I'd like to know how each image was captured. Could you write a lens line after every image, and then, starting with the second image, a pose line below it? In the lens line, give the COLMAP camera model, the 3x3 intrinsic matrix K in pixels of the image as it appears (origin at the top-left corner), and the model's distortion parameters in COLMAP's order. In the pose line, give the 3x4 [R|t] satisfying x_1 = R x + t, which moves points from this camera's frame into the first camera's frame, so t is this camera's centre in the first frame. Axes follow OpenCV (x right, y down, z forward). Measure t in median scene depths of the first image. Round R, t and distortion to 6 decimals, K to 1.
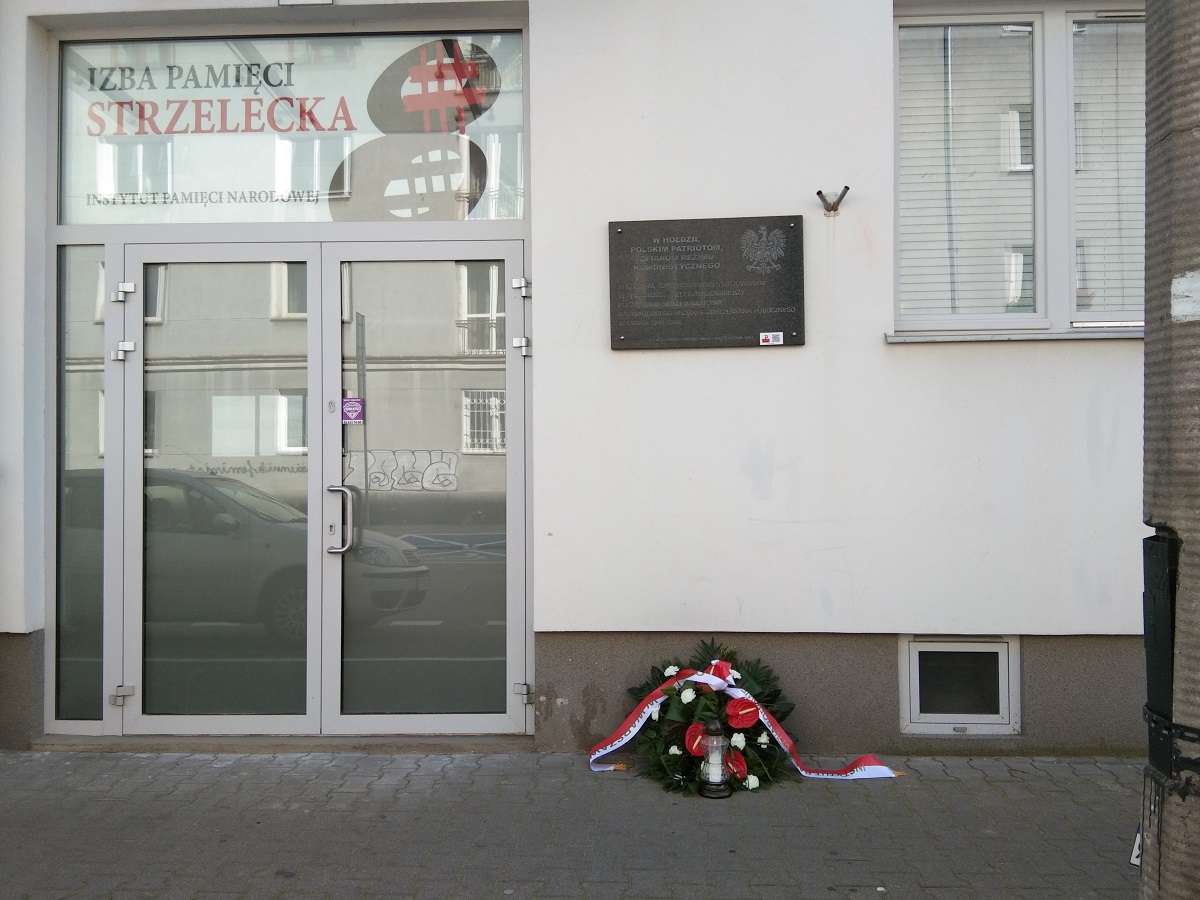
lens RADIAL K [[952.0, 0, 606.9], [0, 952.0, 444.7], [0, 0, 1]] dist [0.085320, -0.124691]
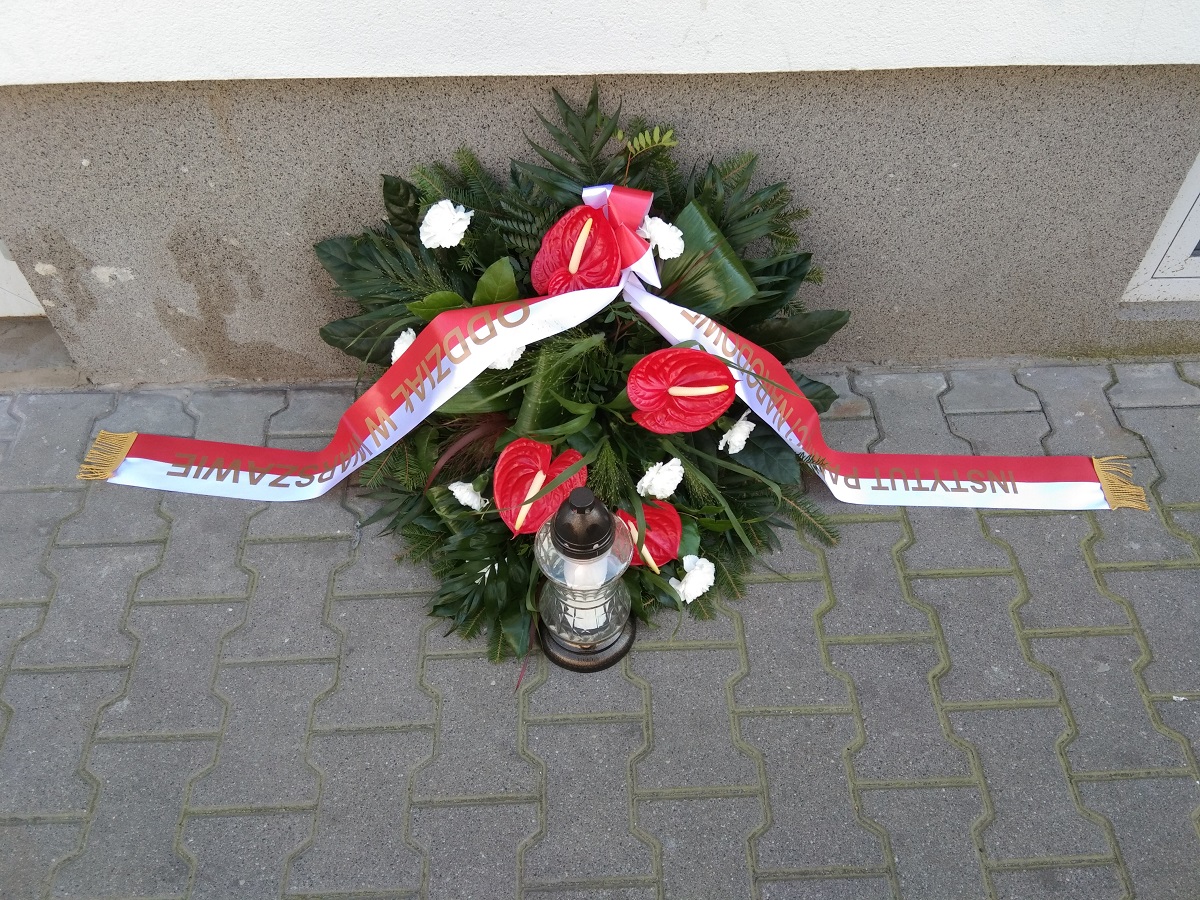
lens RADIAL K [[952.0, 0, 604.9], [0, 952.0, 446.1], [0, 0, 1]] dist [0.085320, -0.124691]
pose [[0.996471, -0.059838, 0.058869, 0.093843], [-0.010011, 0.611587, 0.791114, 0.051730], [-0.083342, -0.788911, 0.608830, 0.764785]]
